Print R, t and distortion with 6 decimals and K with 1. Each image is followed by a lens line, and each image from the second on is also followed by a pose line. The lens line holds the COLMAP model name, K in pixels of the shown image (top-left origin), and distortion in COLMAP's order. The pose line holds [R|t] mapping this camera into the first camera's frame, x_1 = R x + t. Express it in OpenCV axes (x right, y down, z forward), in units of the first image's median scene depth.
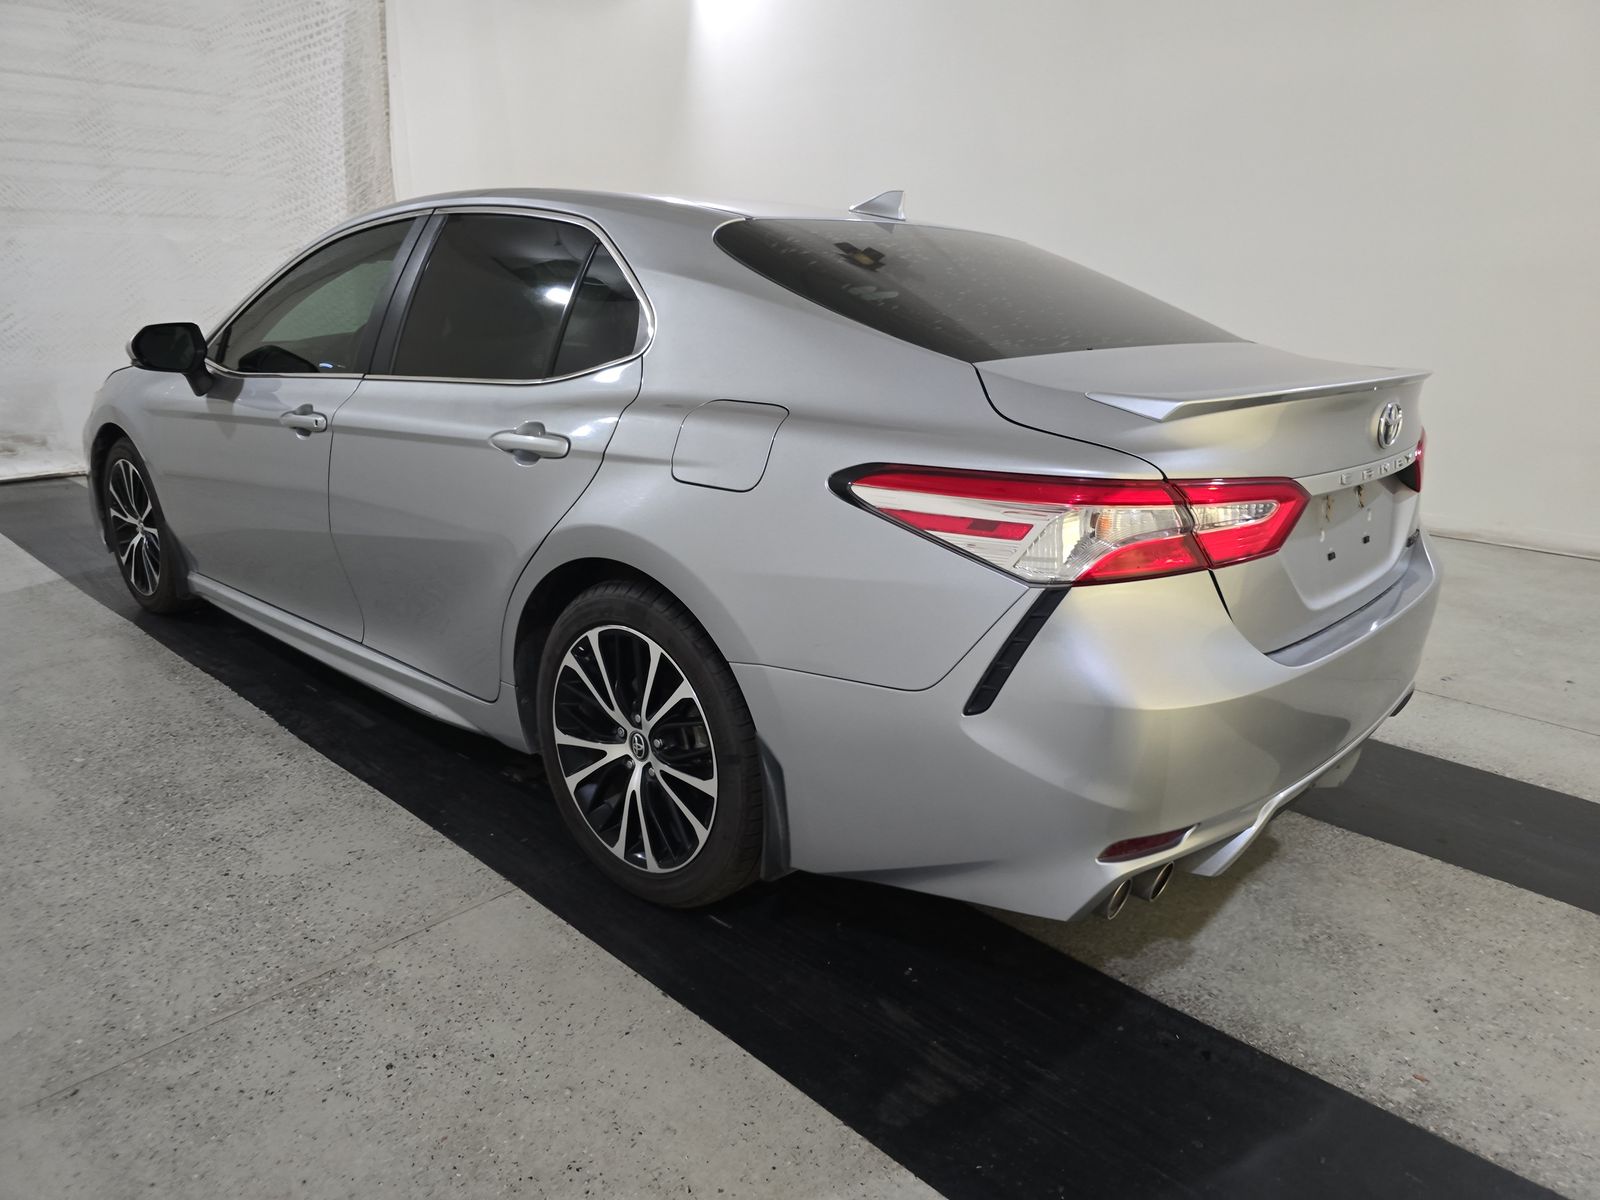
lens RADIAL K [[1084.5, 0, 809.1], [0, 1084.5, 597.5], [0, 0, 1]] dist [0.038531, -0.043997]
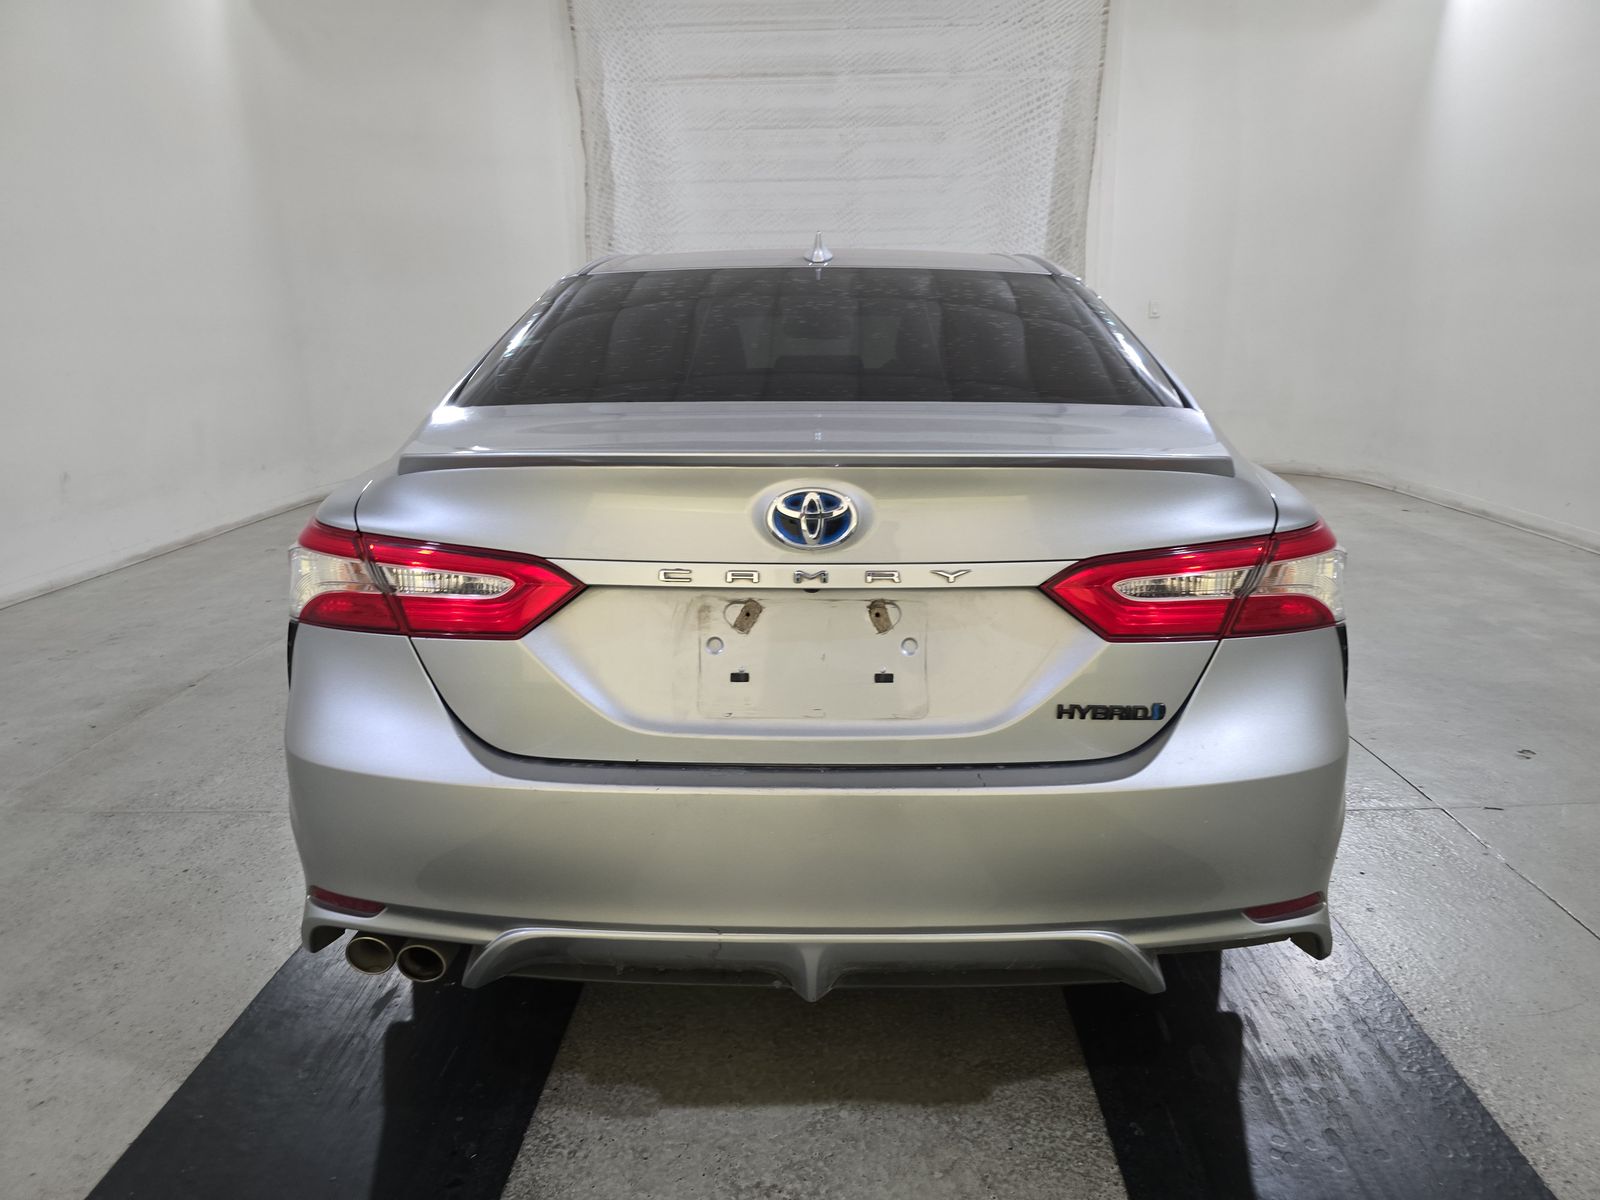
lens RADIAL K [[1084.5, 0, 809.1], [0, 1084.5, 597.5], [0, 0, 1]] dist [0.038531, -0.043997]
pose [[0.660077, 0.157289, -0.734547, 0.310526], [-0.185132, 0.981735, 0.043856, -0.039539], [0.728028, 0.107040, 0.677139, 0.151313]]
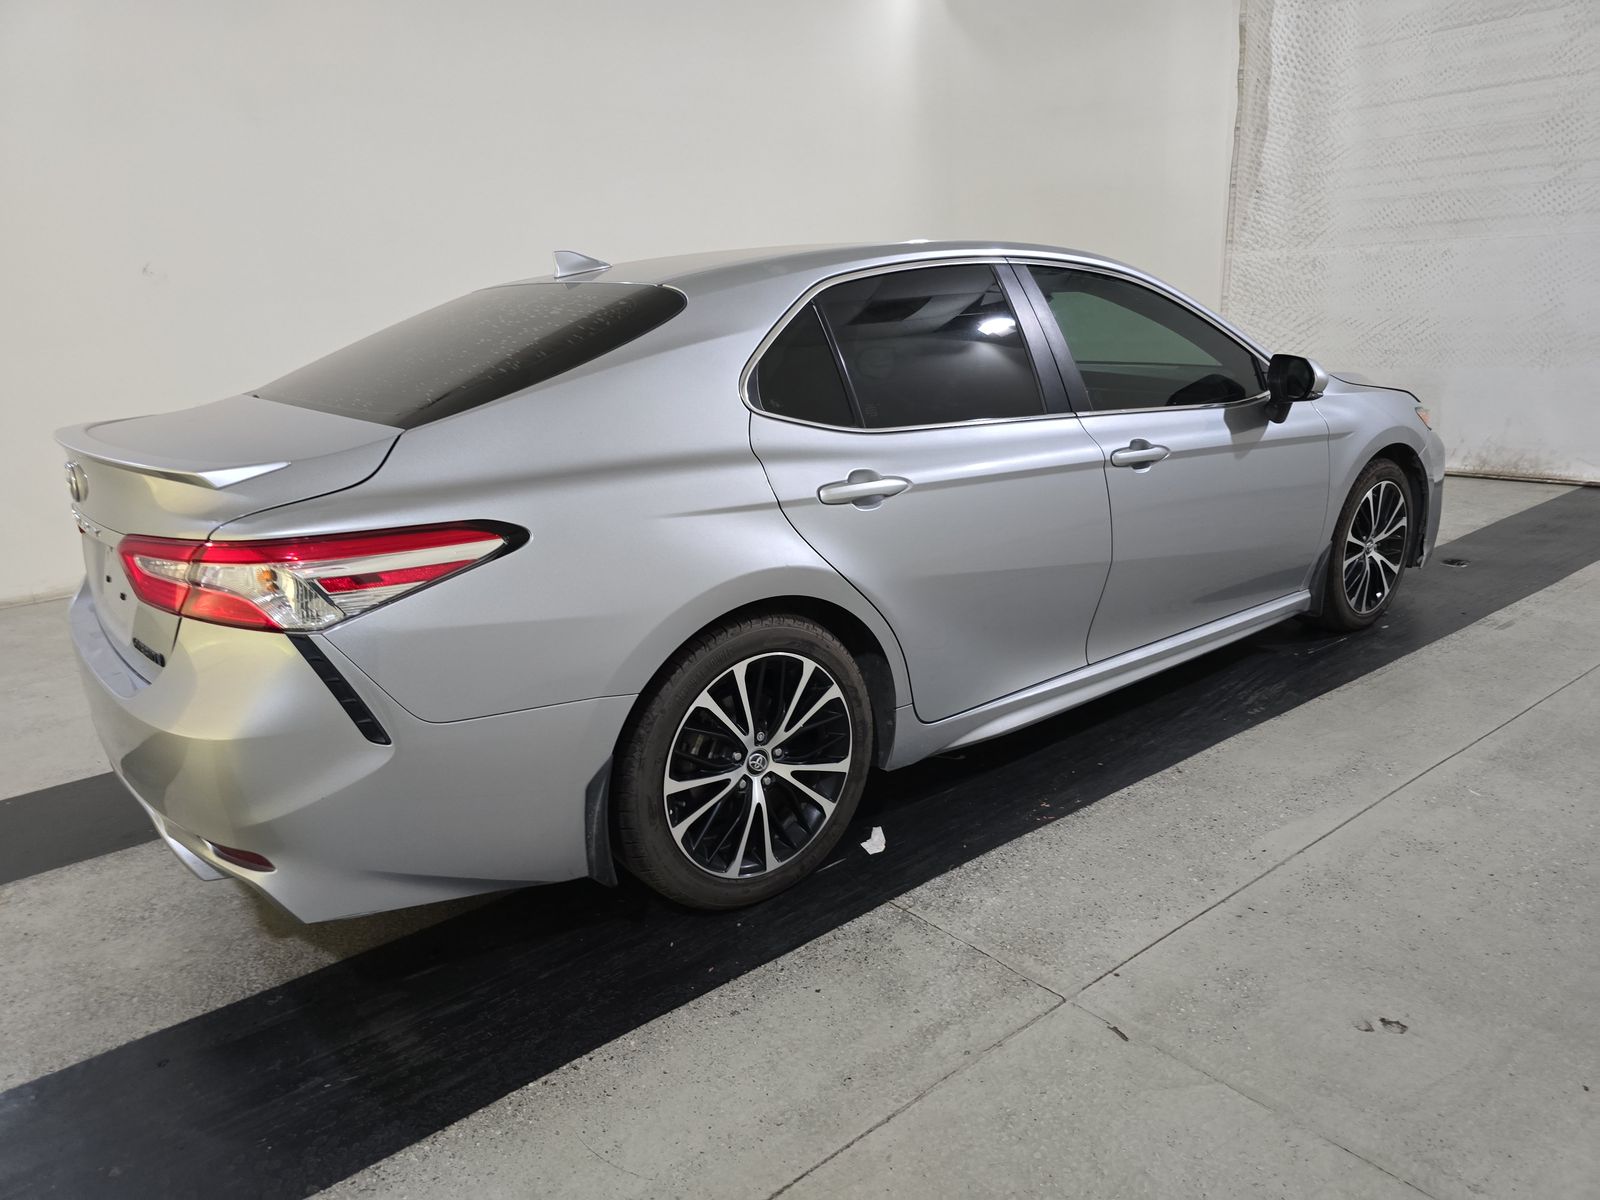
lens RADIAL K [[1077.7, 0, 800.0], [0, 1077.7, 600.0], [0, 0, 1]] dist [0.002553, -0.004910]
pose [[-0.149112, 0.257828, -0.954615, 0.443476], [-0.232011, 0.929335, 0.287240, -0.157941], [0.961216, 0.264313, -0.078756, 0.538873]]
